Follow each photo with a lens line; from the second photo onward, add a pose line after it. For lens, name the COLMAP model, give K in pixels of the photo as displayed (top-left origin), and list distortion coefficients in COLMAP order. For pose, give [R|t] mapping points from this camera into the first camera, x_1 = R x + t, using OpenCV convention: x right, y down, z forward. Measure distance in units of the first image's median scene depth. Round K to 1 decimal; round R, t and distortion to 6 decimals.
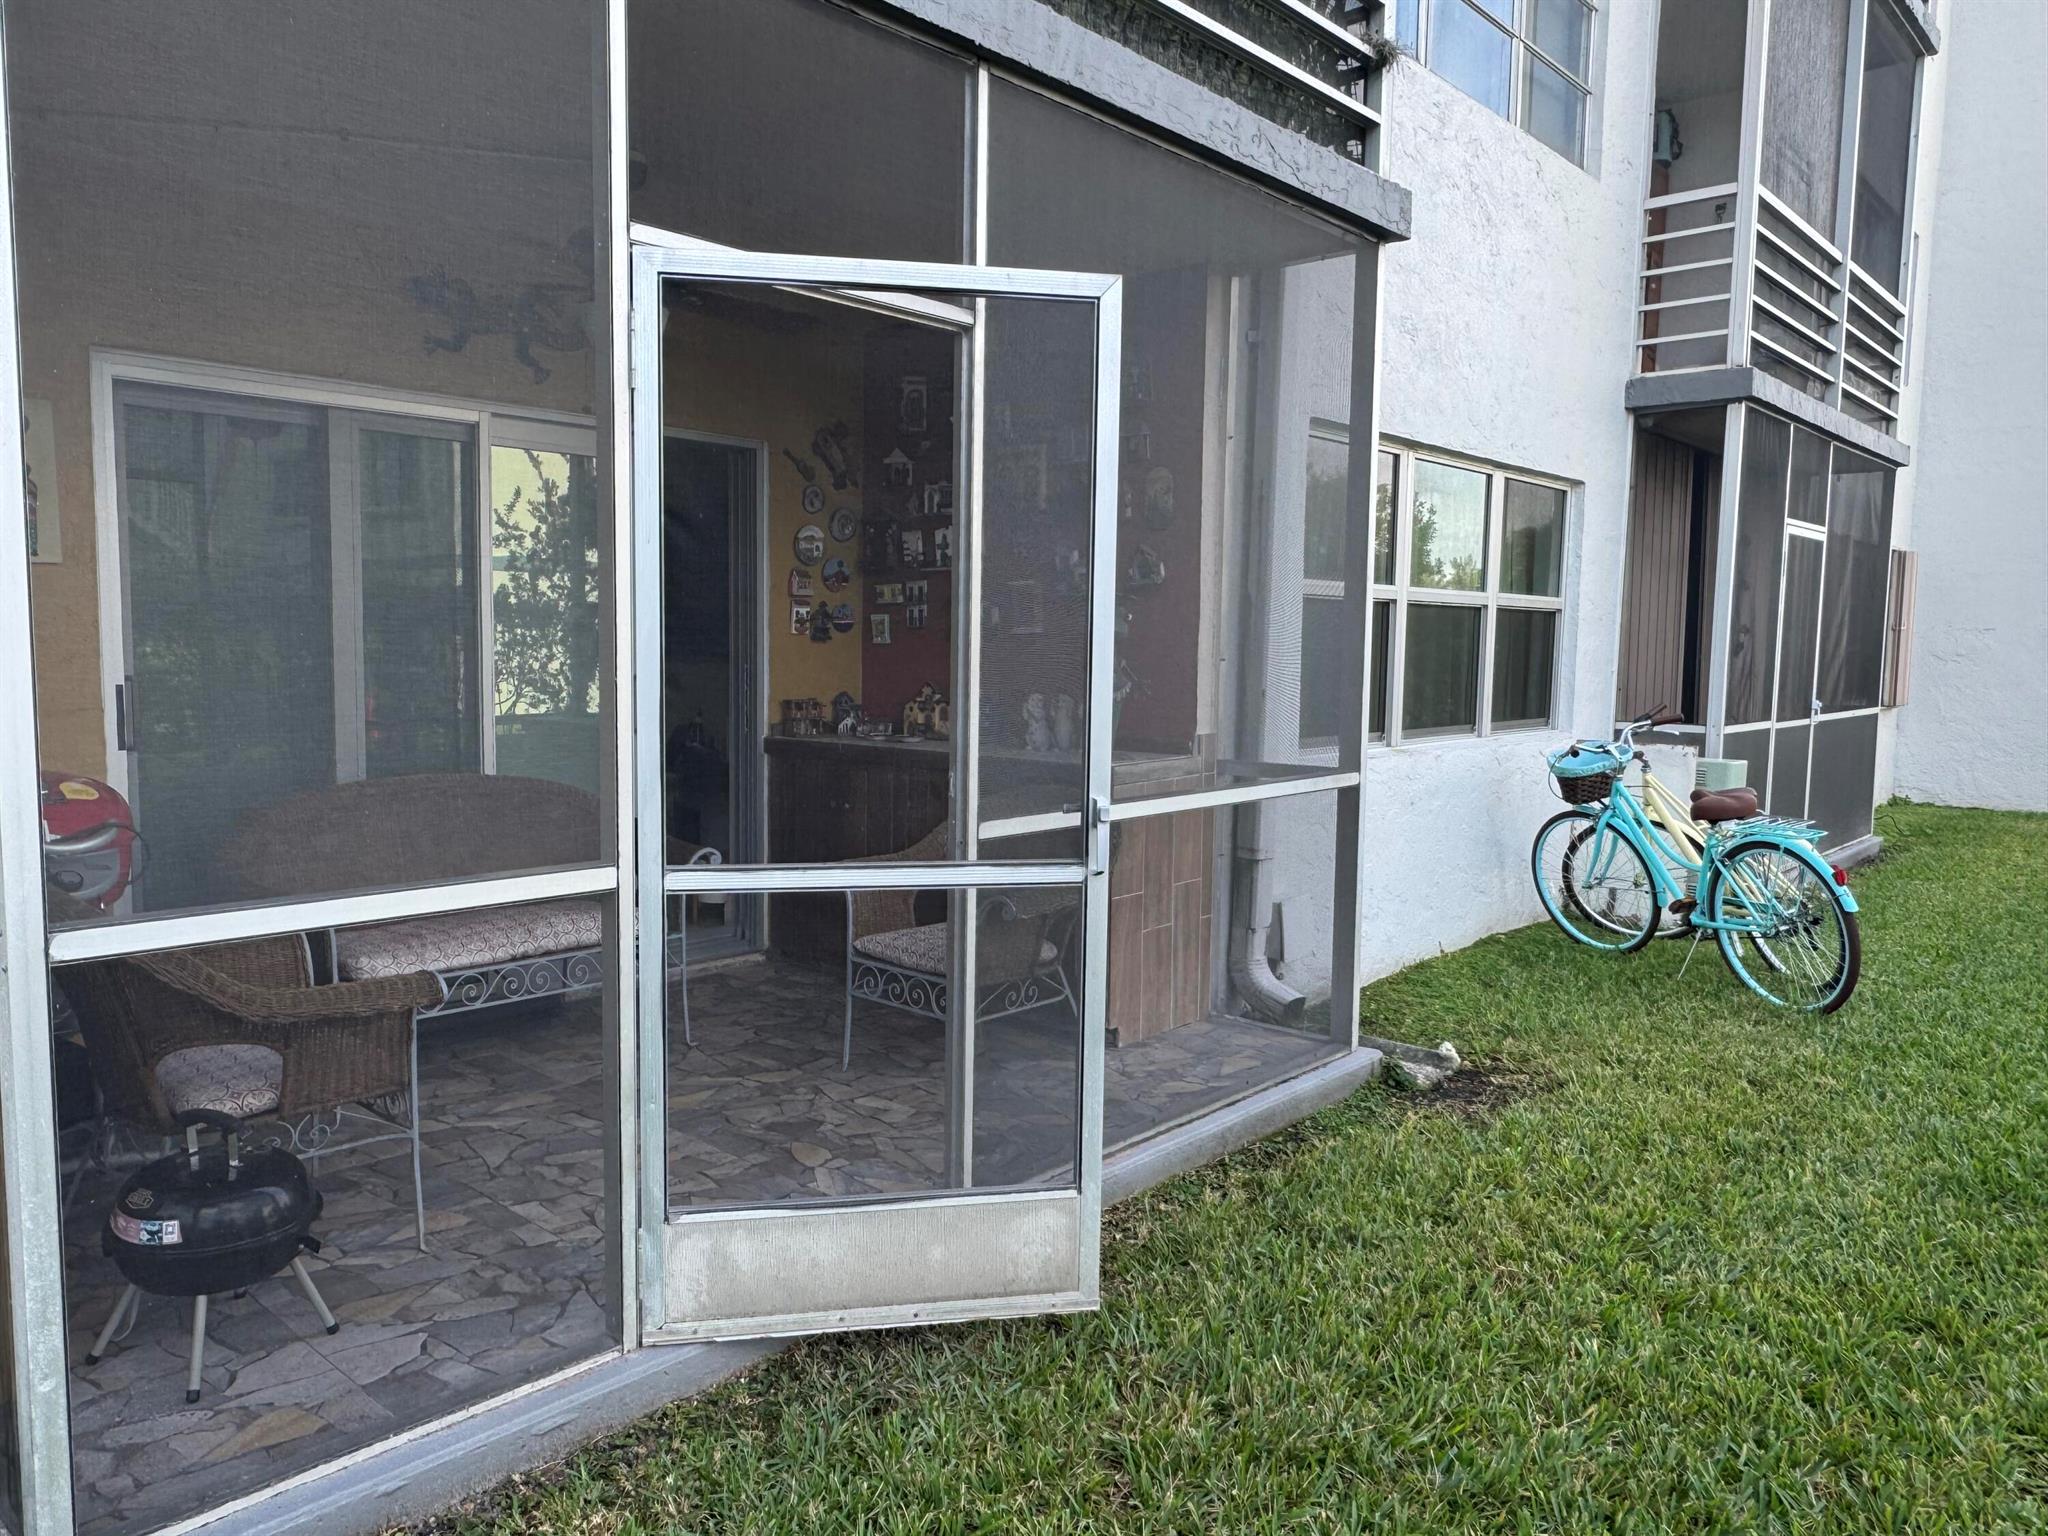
lens RADIAL K [[1422.1, 0, 908.6], [0, 1422.1, 768.9], [0, 0, 1]] dist [0.003531, 0.000792]
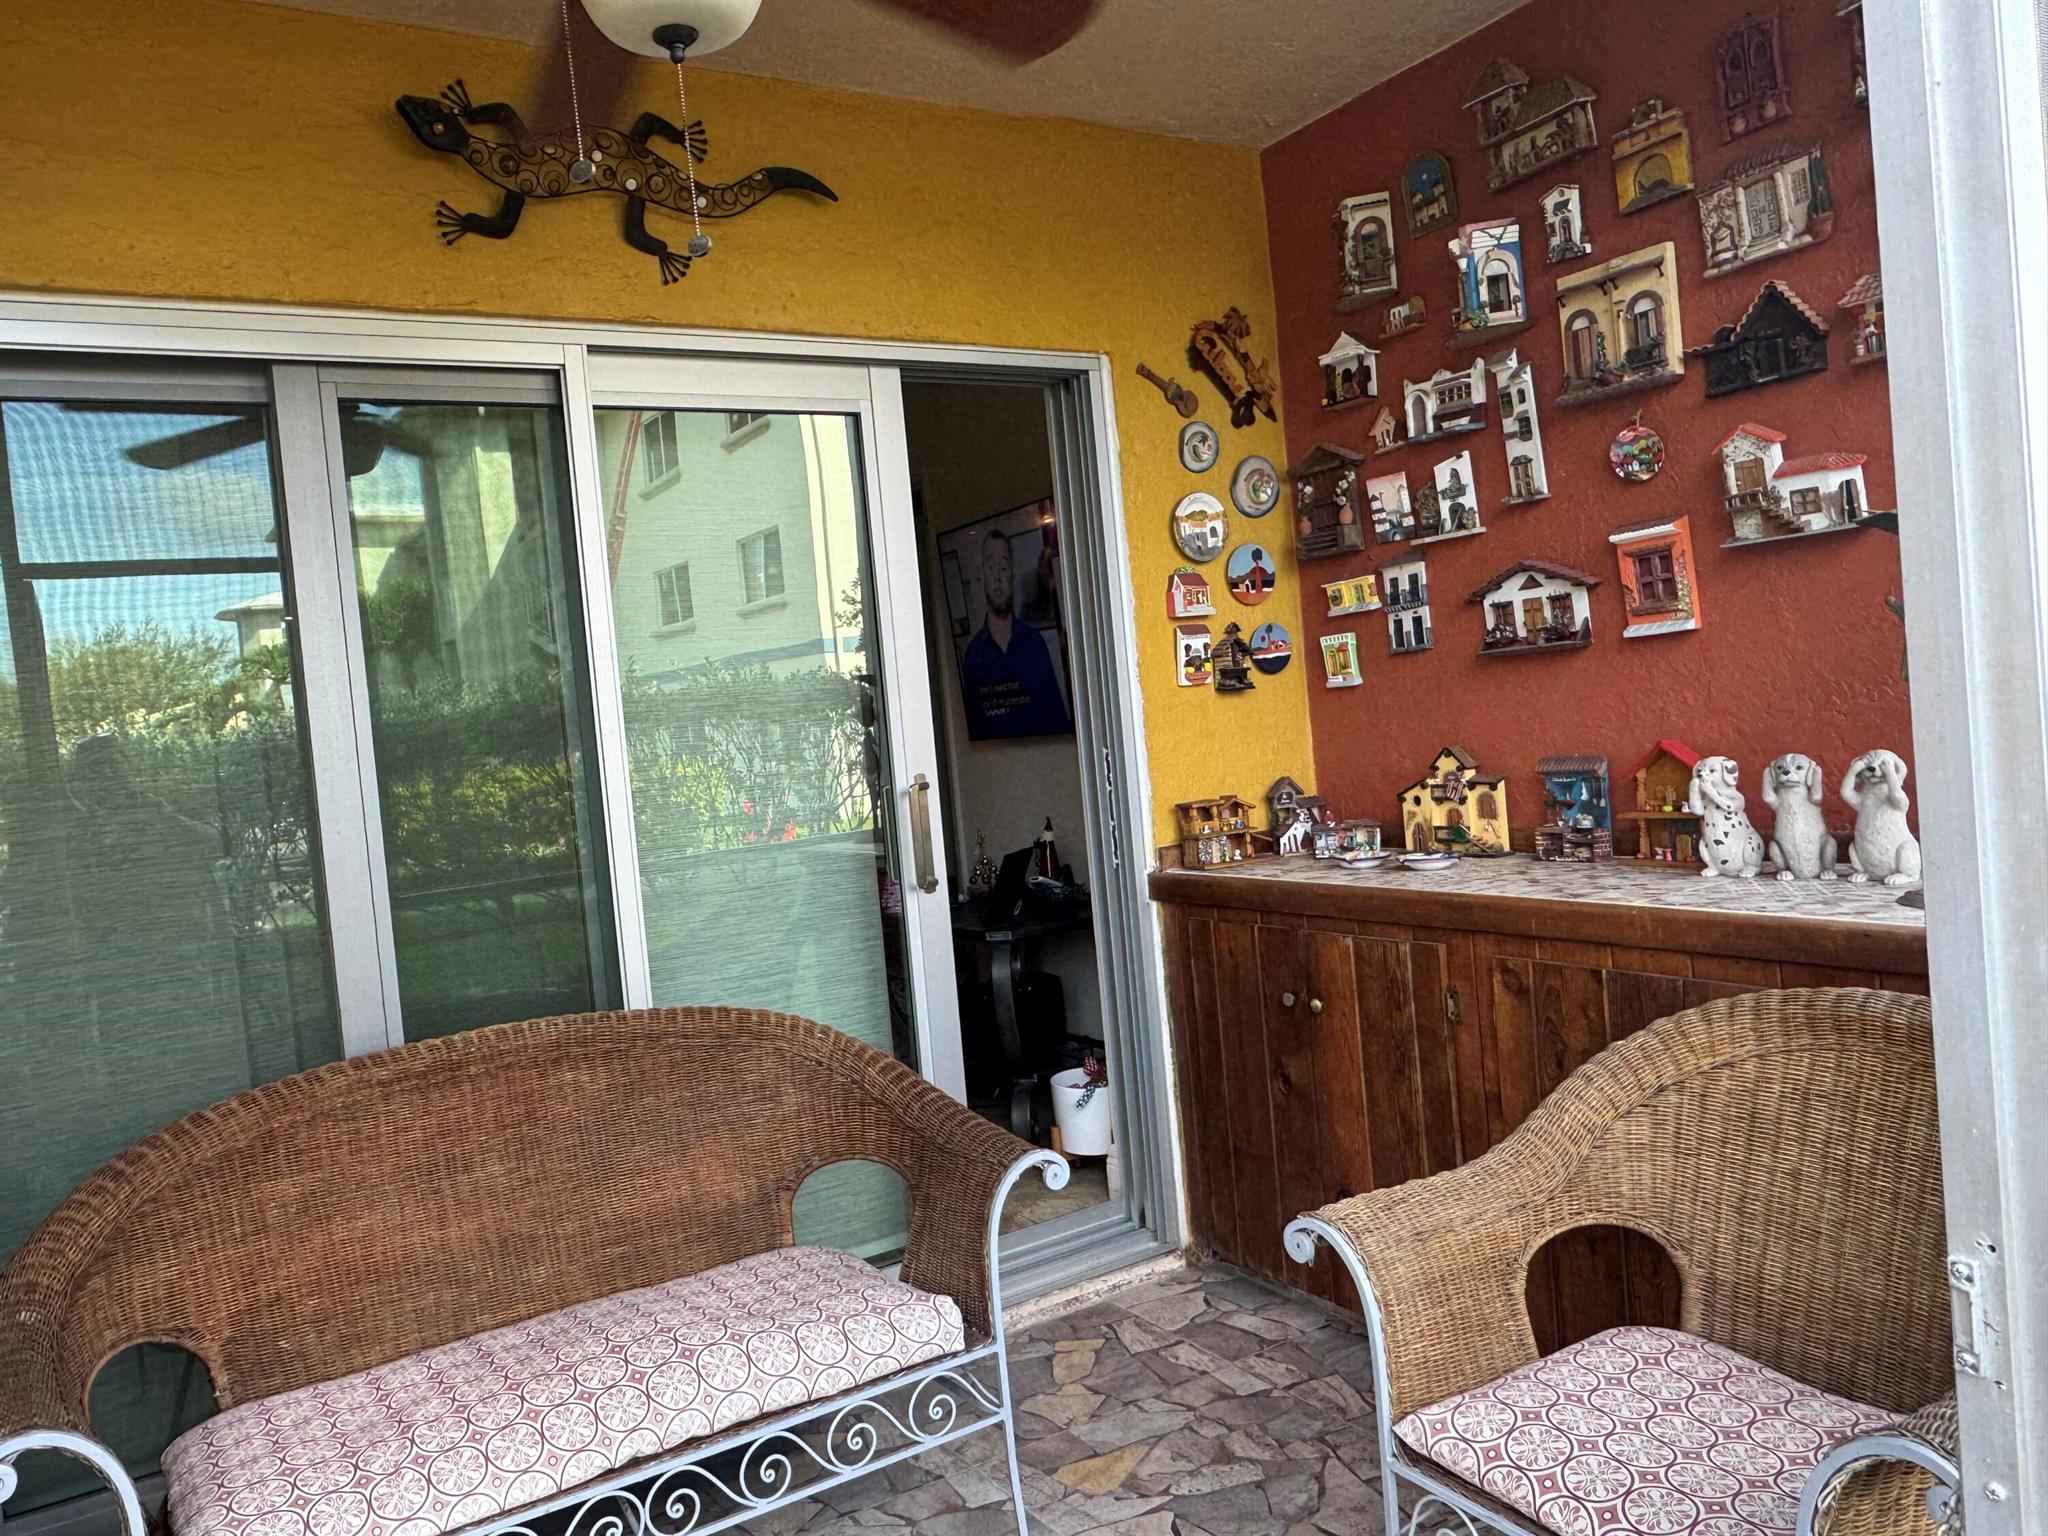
lens RADIAL K [[1422.1, 0, 908.6], [0, 1422.1, 768.9], [0, 0, 1]] dist [0.003531, 0.000792]
pose [[0.955703, -0.091211, -0.279842, -0.030329], [0.079347, 0.995412, -0.053462, -0.040468], [0.283434, 0.028890, 0.958556, 0.427222]]
